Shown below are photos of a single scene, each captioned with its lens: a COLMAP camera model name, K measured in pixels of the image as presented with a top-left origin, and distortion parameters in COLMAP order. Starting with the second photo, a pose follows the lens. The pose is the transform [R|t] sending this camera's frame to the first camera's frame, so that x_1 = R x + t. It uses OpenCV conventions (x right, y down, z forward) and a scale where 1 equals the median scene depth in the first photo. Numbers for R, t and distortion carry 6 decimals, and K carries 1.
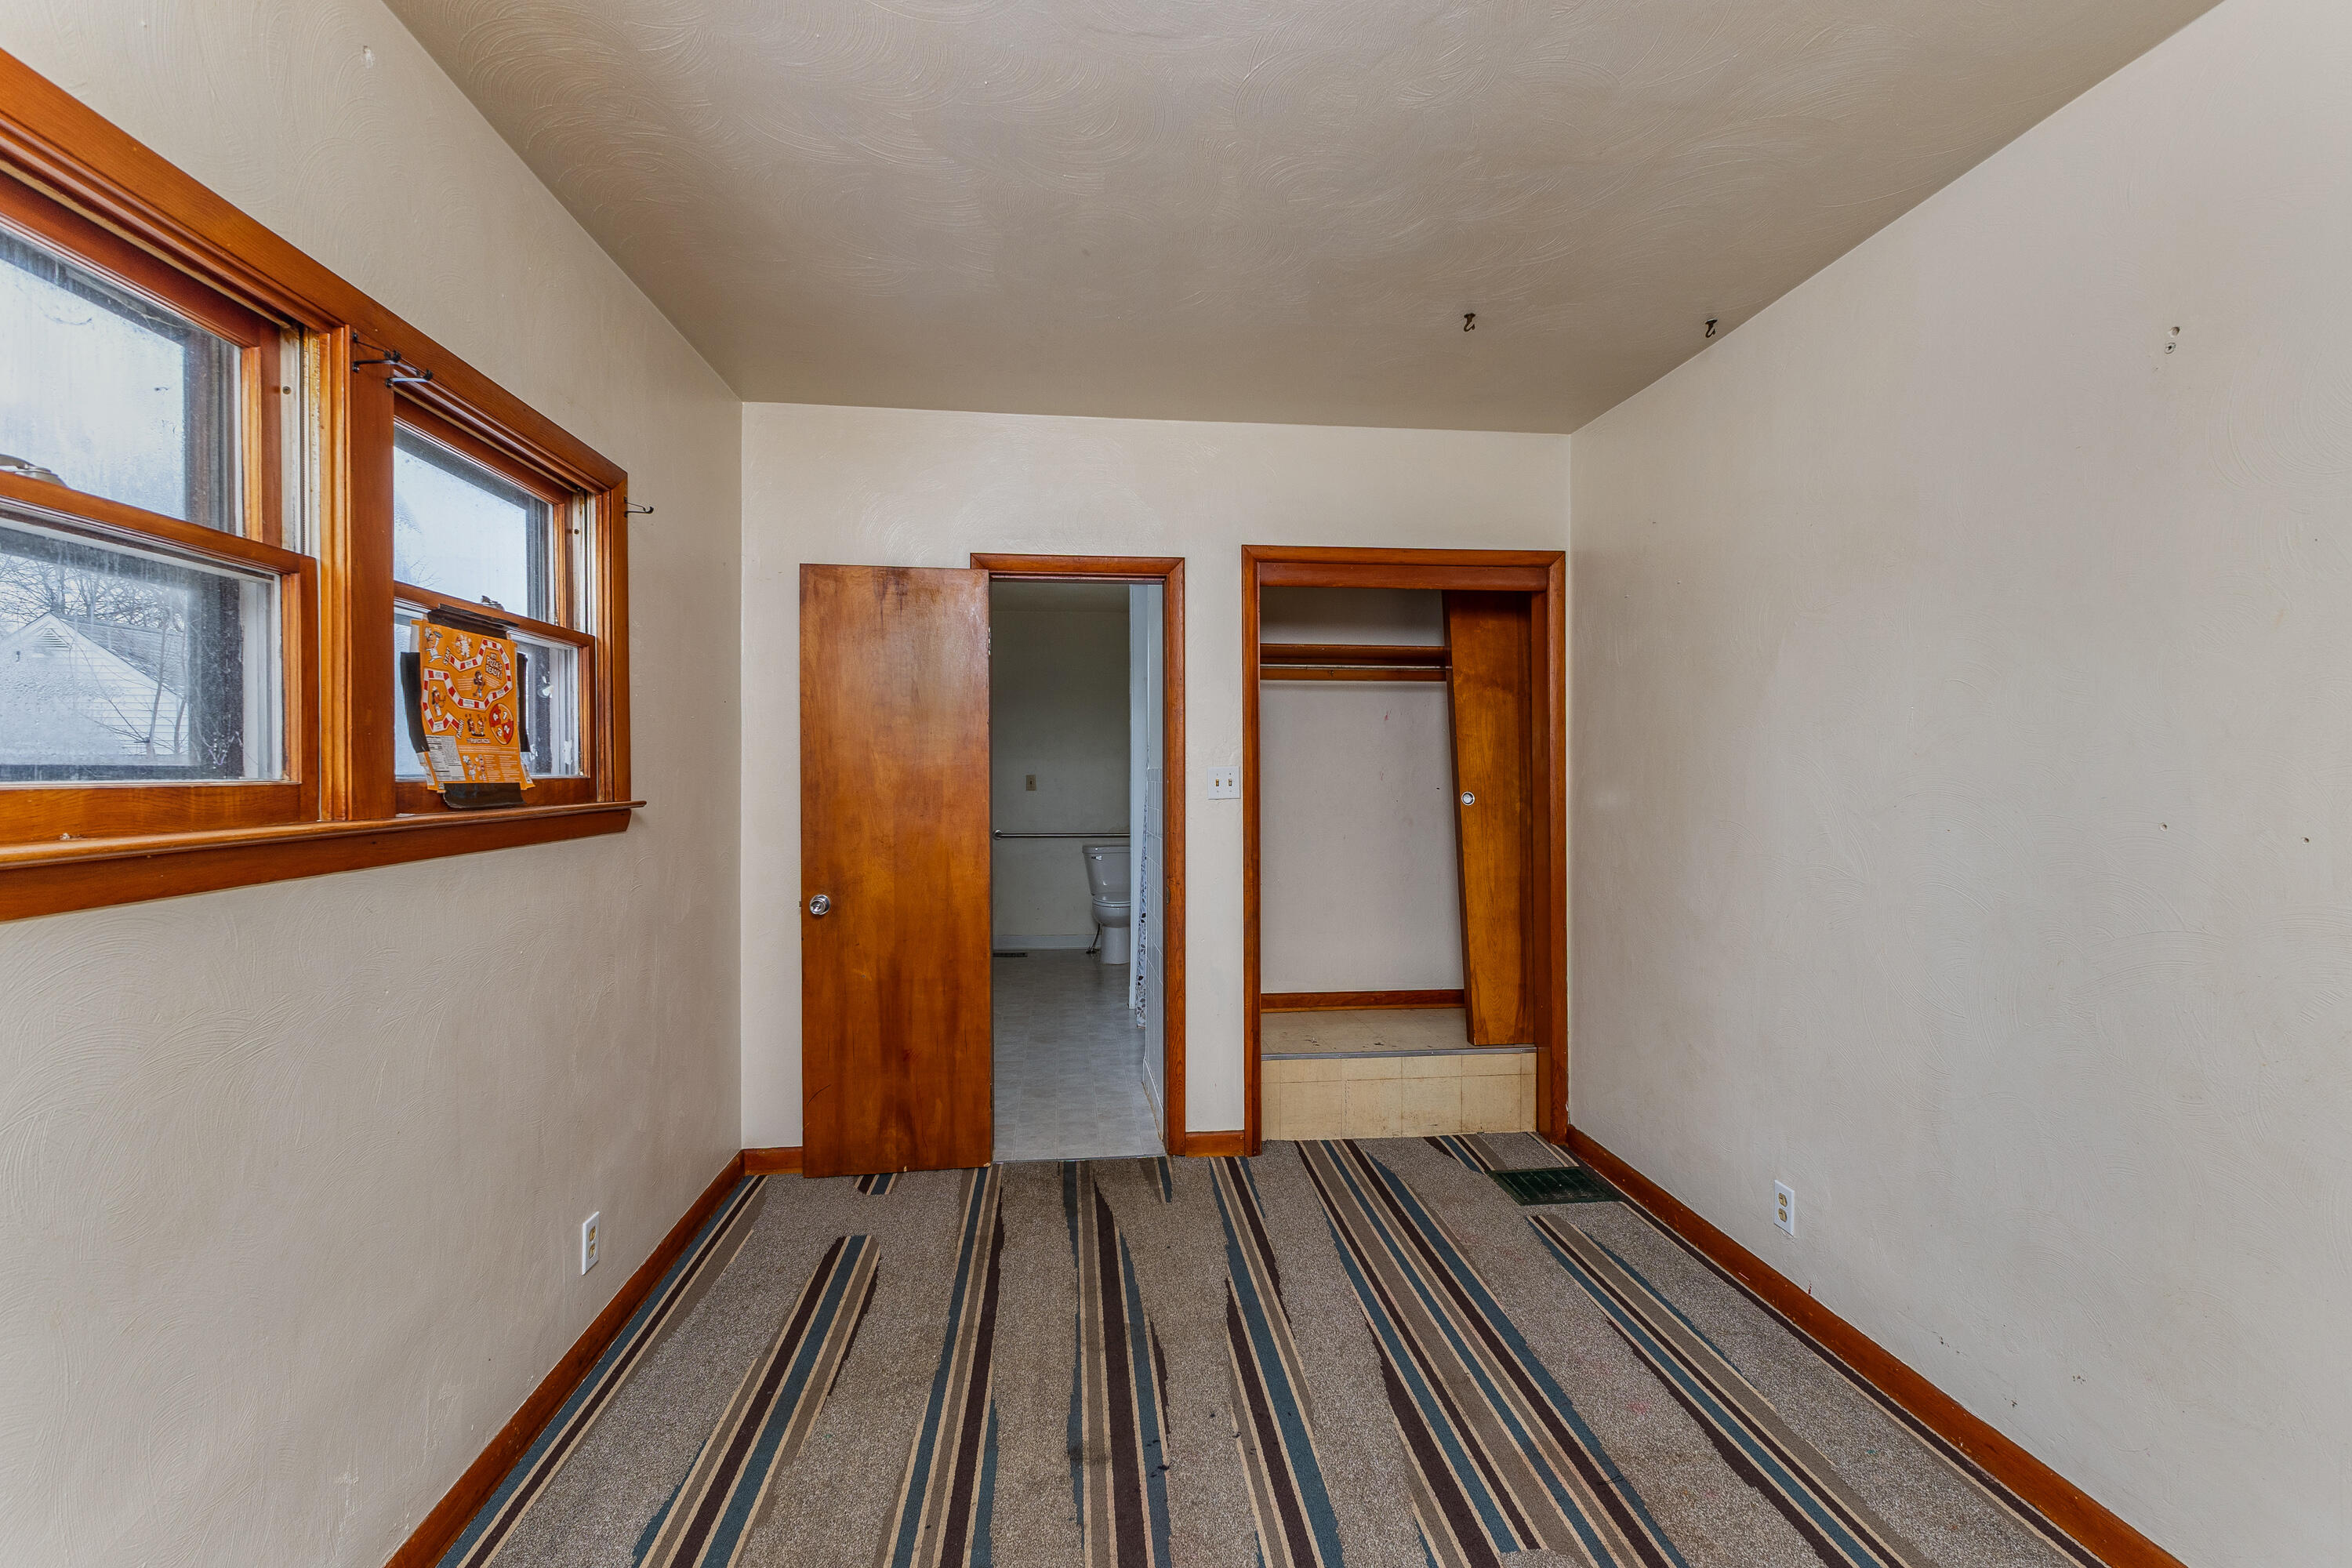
lens RADIAL K [[1050.7, 0, 1176.0], [0, 1050.7, 784.0], [0, 0, 1]] dist [0.000260, -0.000035]
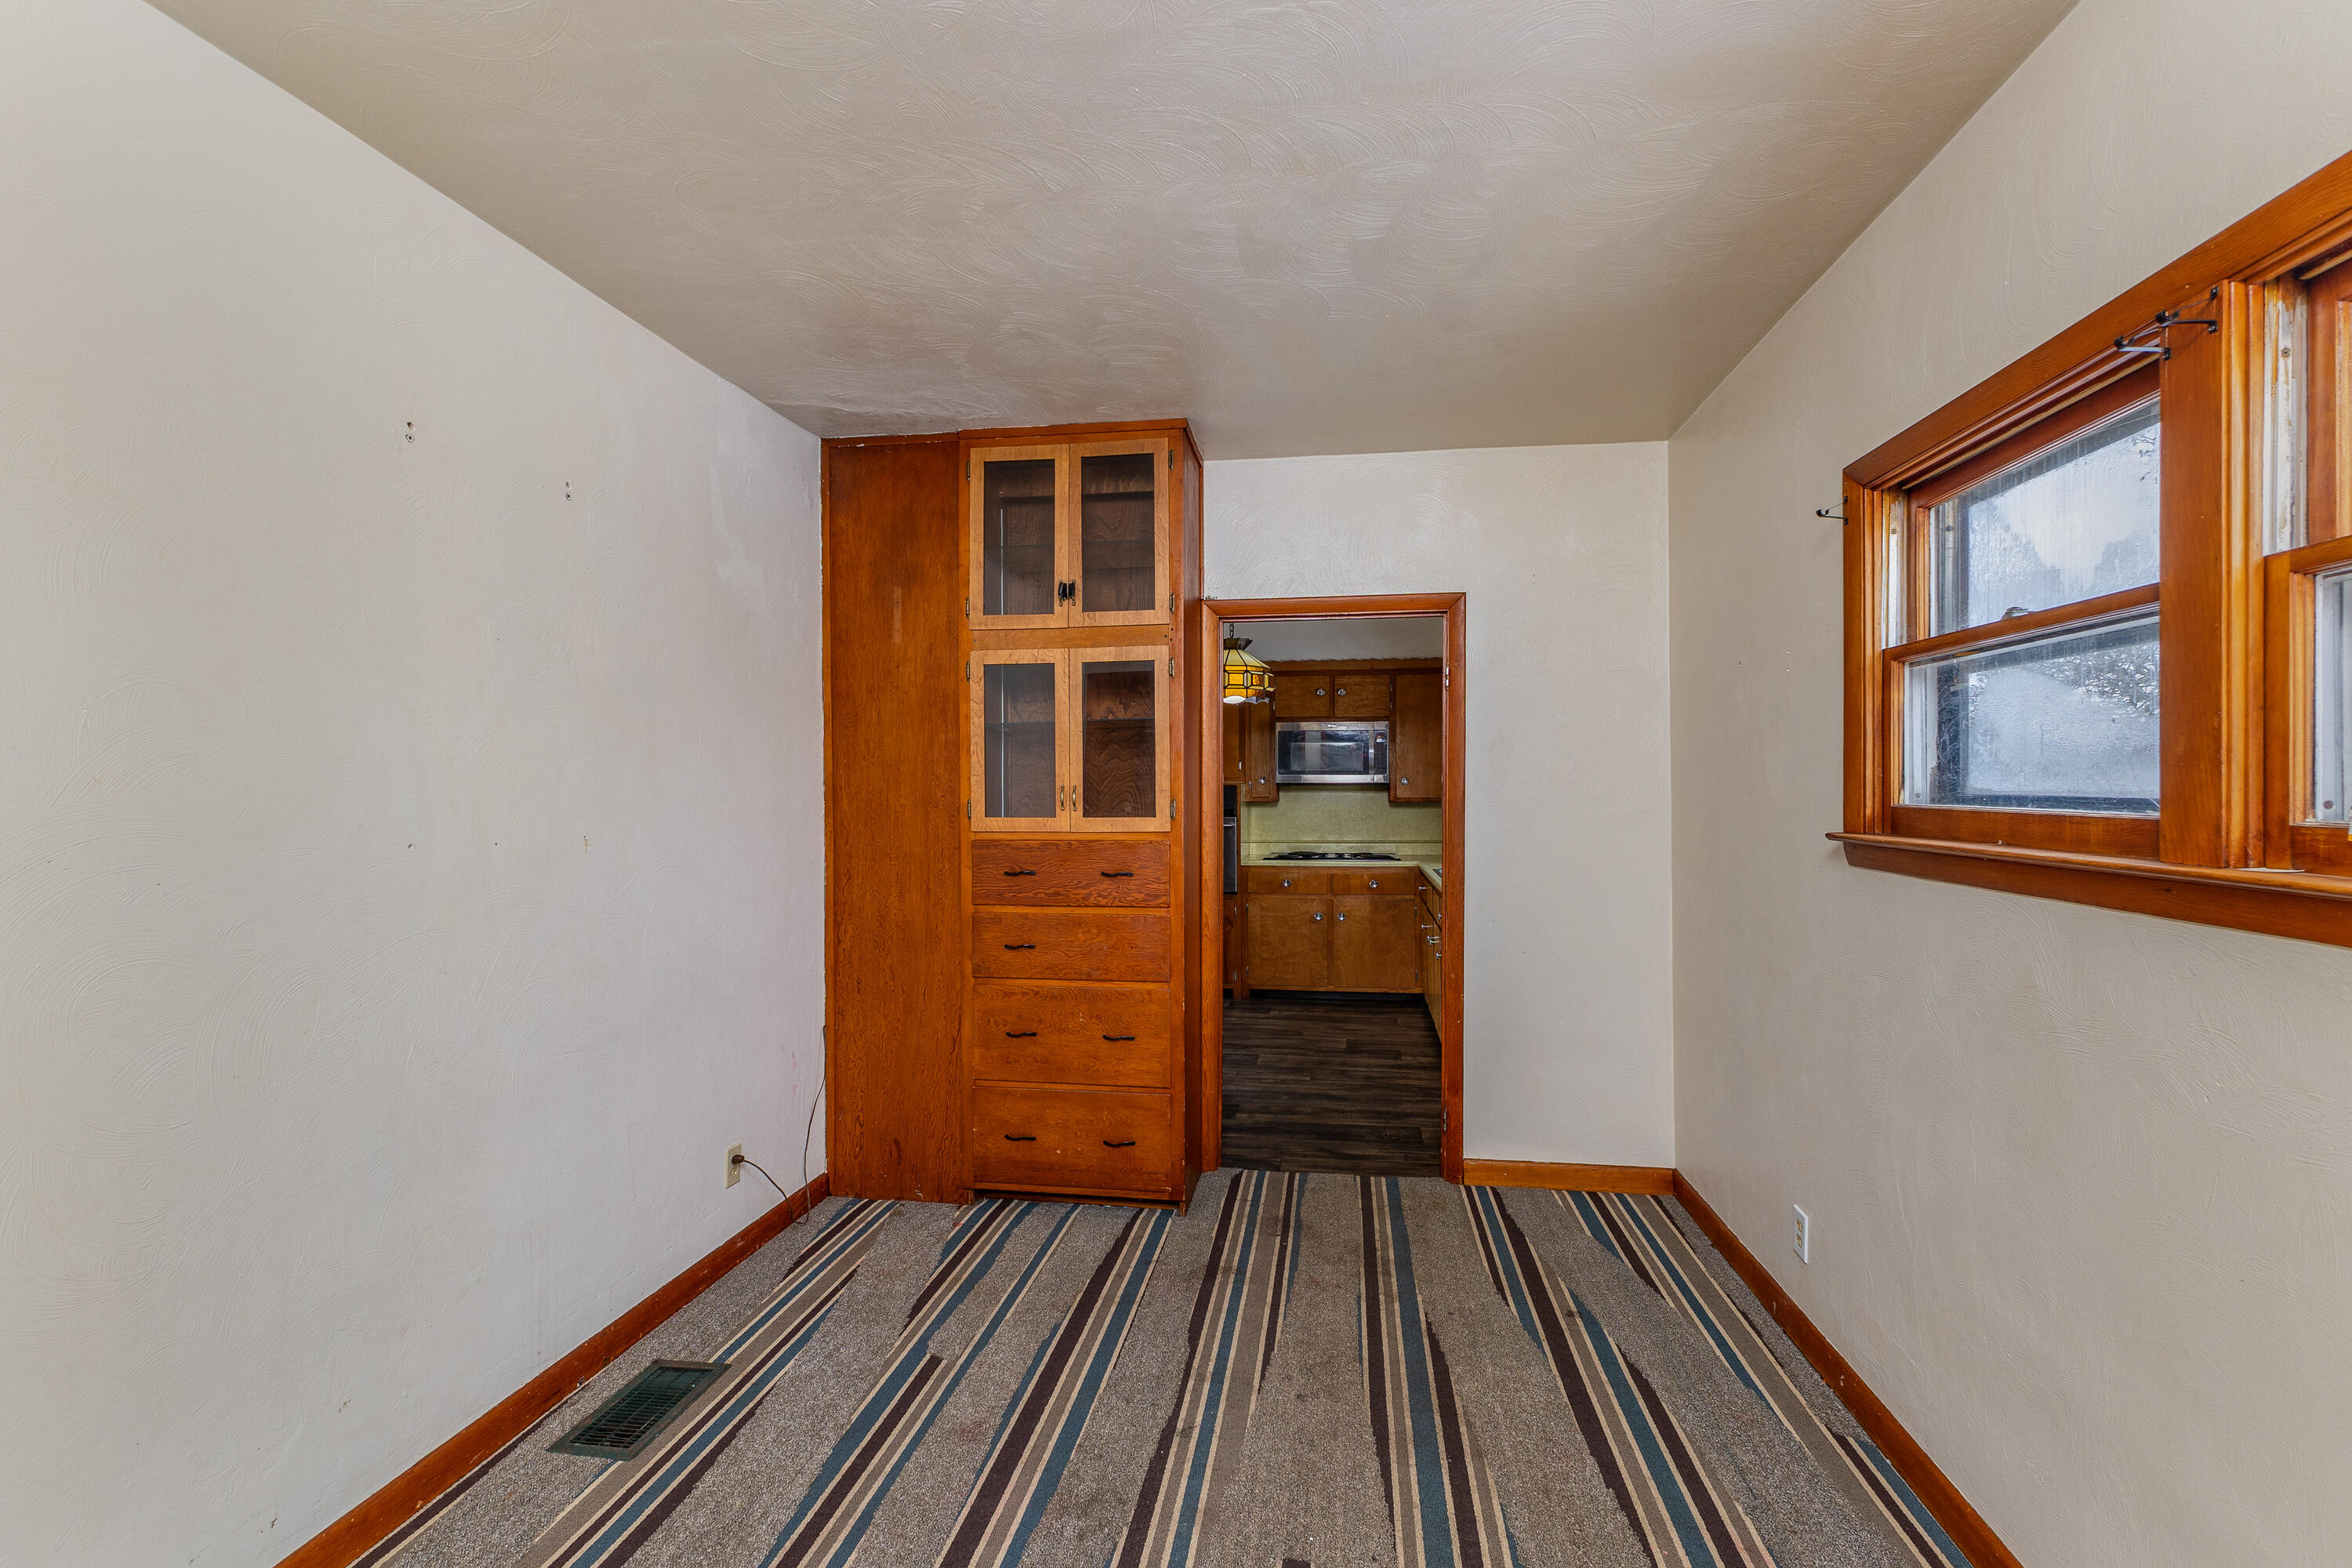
lens RADIAL K [[1050.7, 0, 1176.0], [0, 1050.7, 784.0], [0, 0, 1]] dist [0.000260, -0.000035]
pose [[-0.964571, 0.000290, 0.263822, -0.238399], [0.004437, 0.999876, 0.015122, -0.055684], [-0.263785, 0.015757, -0.964453, 2.374929]]
